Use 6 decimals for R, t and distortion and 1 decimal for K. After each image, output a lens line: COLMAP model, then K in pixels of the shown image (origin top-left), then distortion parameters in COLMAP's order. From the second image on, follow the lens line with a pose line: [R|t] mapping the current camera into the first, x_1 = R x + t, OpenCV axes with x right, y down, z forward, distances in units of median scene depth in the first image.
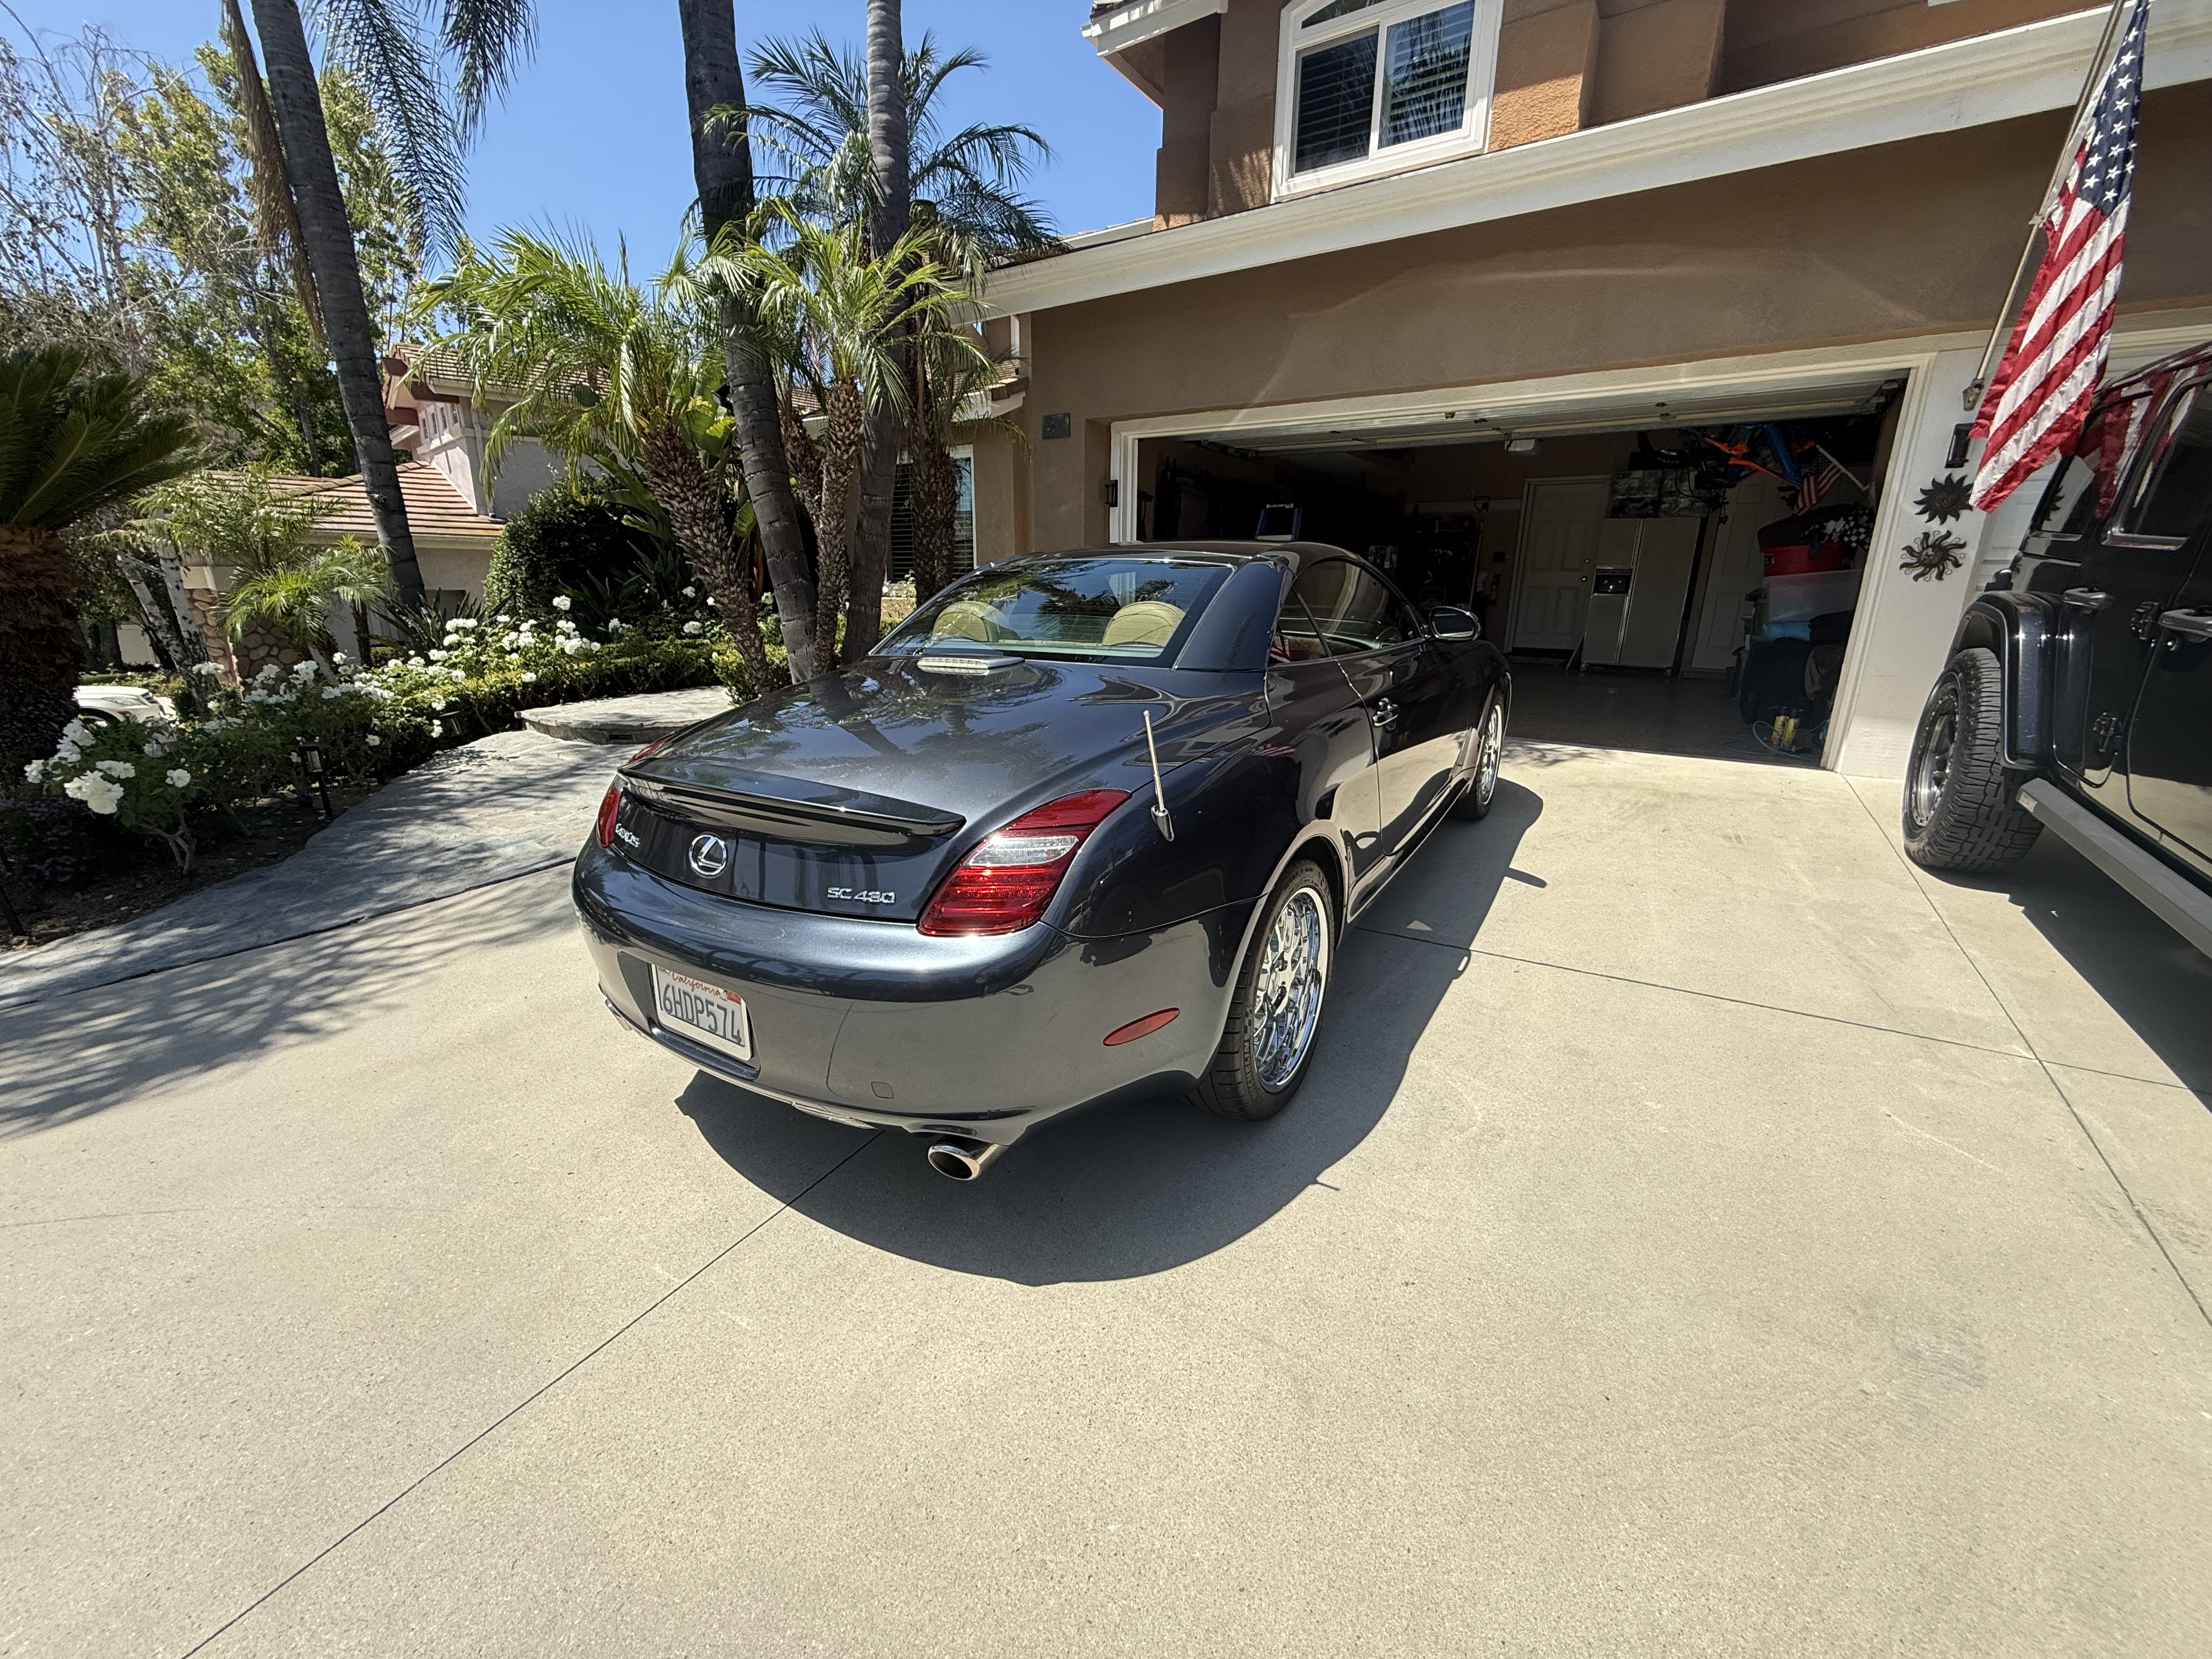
lens RADIAL K [[873.2, 0, 1102.2], [0, 873.2, 822.2], [0, 0, 1]] dist [-0.001186, 0.002903]
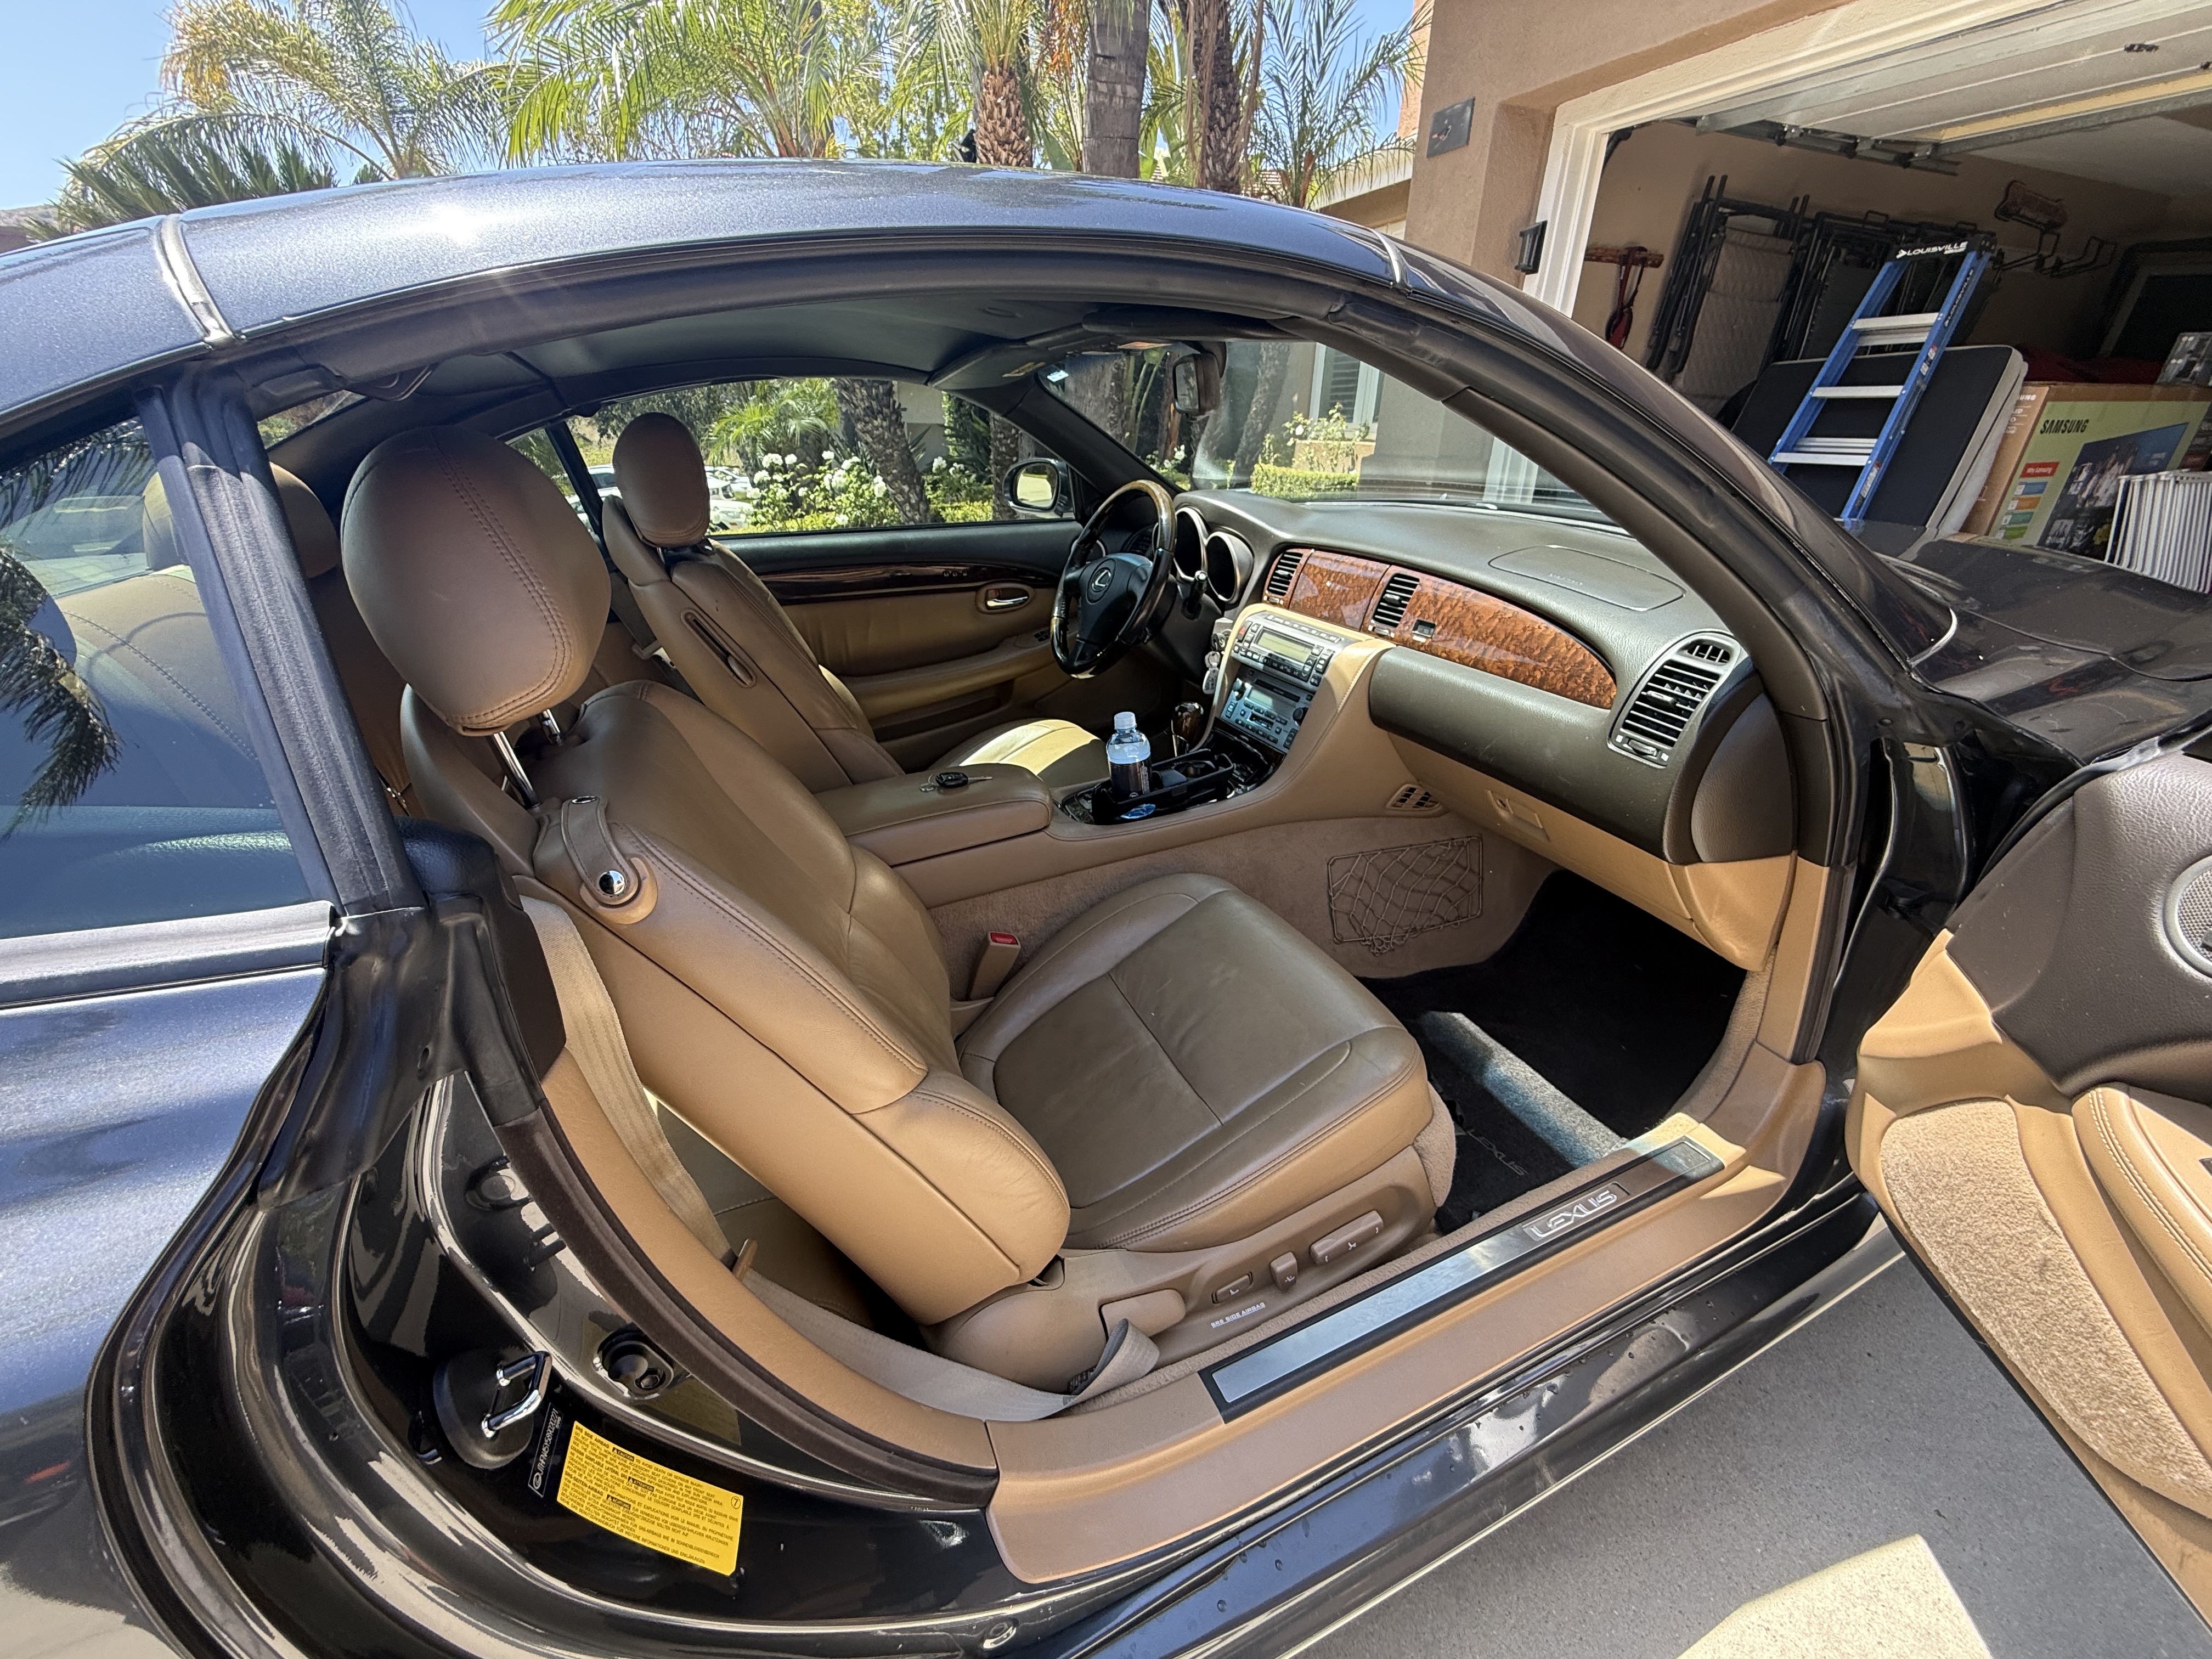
lens RADIAL K [[873.2, 0, 1102.2], [0, 873.2, 822.2], [0, 0, 1]] dist [-0.001186, 0.002903]
pose [[0.839086, 0.228057, -0.493887, 0.147645], [-0.142543, 0.968334, 0.204965, -0.089075], [0.524991, -0.101583, 0.845024, 0.332260]]
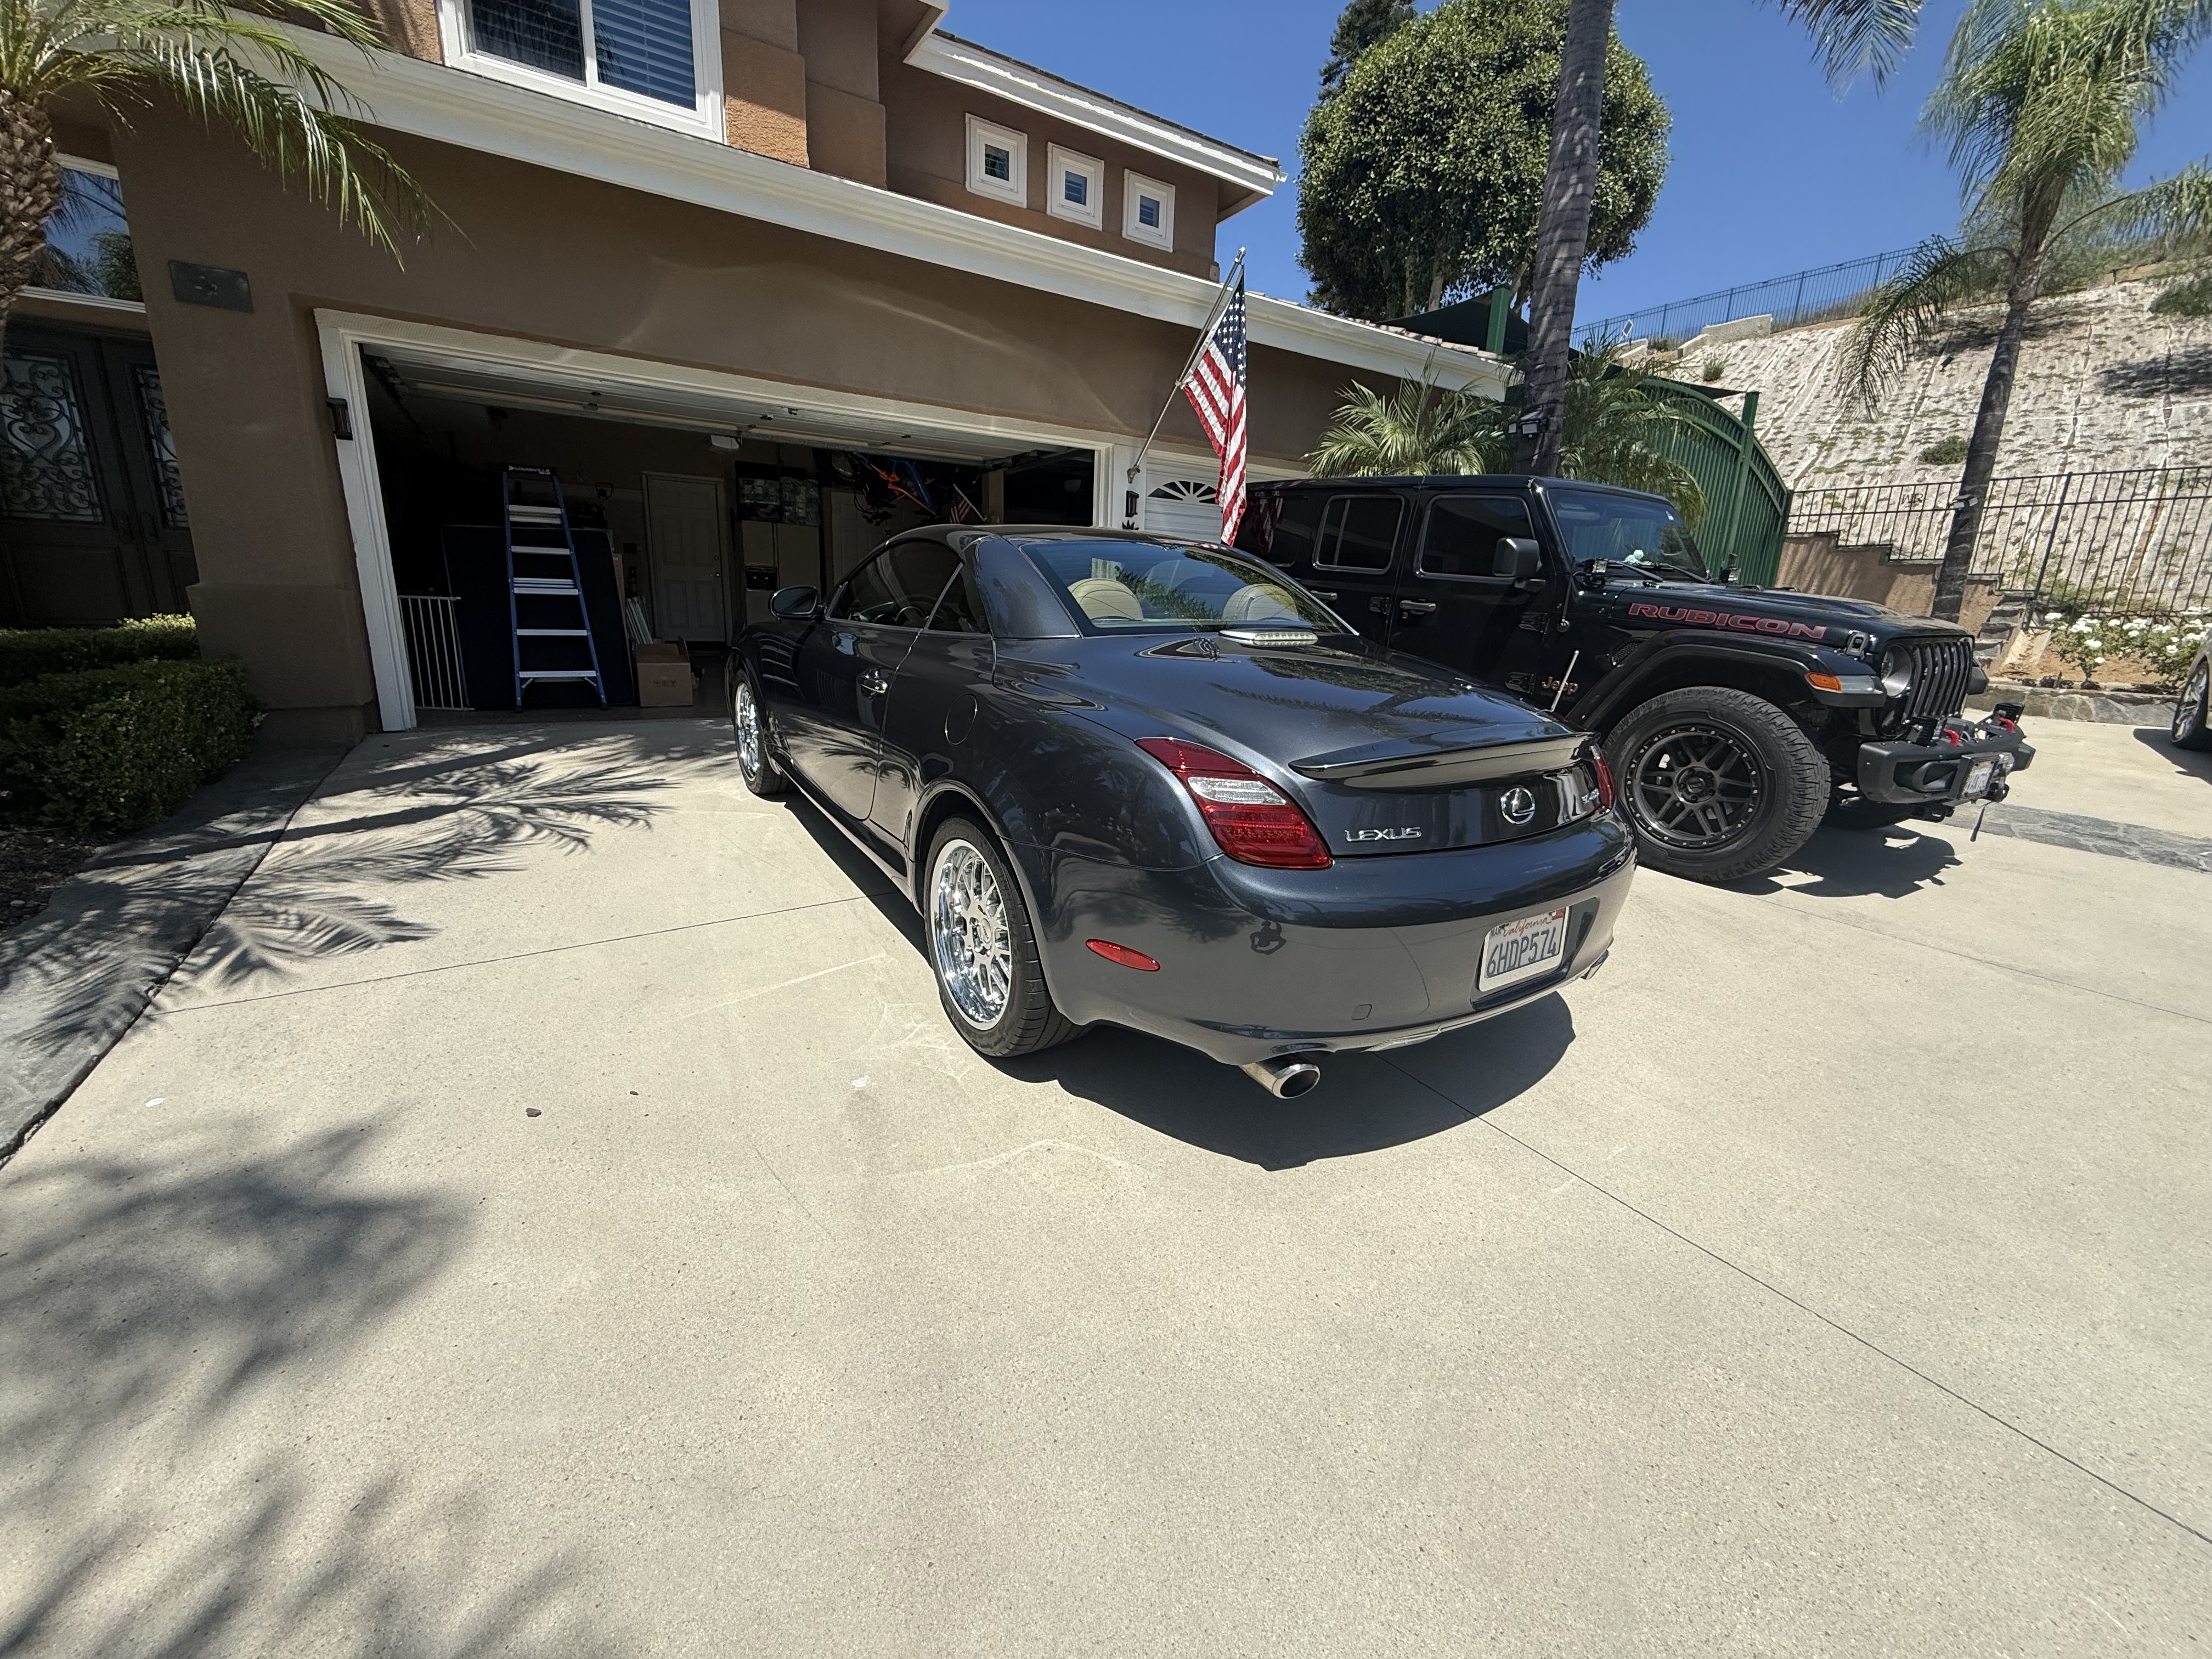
lens RADIAL K [[873.2, 0, 1102.2], [0, 873.2, 822.2], [0, 0, 1]] dist [-0.001186, 0.002903]
pose [[0.434142, -0.209928, 0.876043, -0.391701], [0.208650, 0.969457, 0.128912, -0.044838], [-0.876348, 0.126820, 0.464684, 0.226693]]
